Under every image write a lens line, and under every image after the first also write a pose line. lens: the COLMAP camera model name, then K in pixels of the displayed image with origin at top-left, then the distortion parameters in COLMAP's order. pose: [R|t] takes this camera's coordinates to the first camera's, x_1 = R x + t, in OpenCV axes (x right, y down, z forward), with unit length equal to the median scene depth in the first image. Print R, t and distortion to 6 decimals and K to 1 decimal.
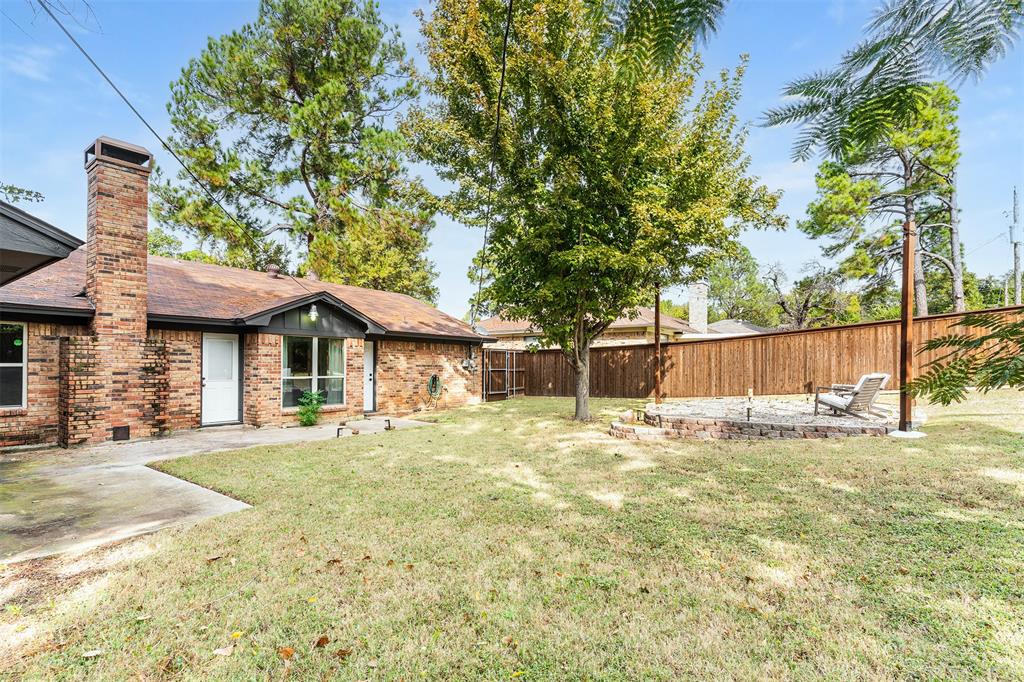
lens RADIAL K [[496.6, 0, 499.0], [0, 496.6, 358.4], [0, 0, 1]] dist [0.001709, -0.001182]
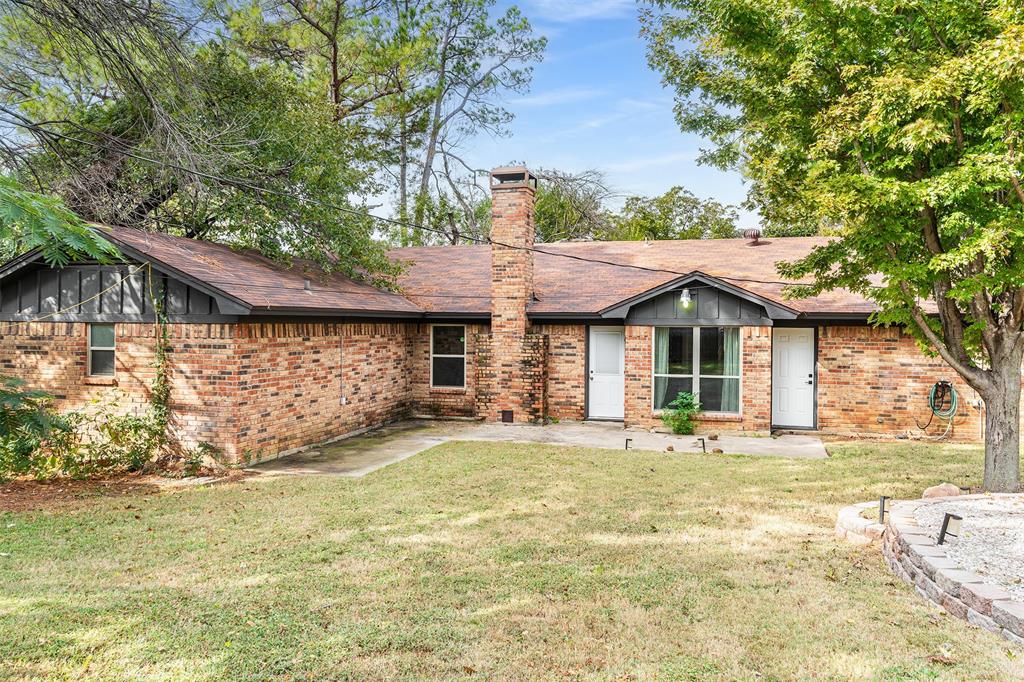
lens RADIAL K [[742.1, 0, 516.0], [0, 742.1, 323.8], [0, 0, 1]] dist [-0.010371, -0.003060]
pose [[0.366075, -0.006057, -0.930565, 0.768440], [0.007205, 0.999967, -0.003675, -0.053529], [0.930557, -0.005359, 0.366107, 0.328479]]
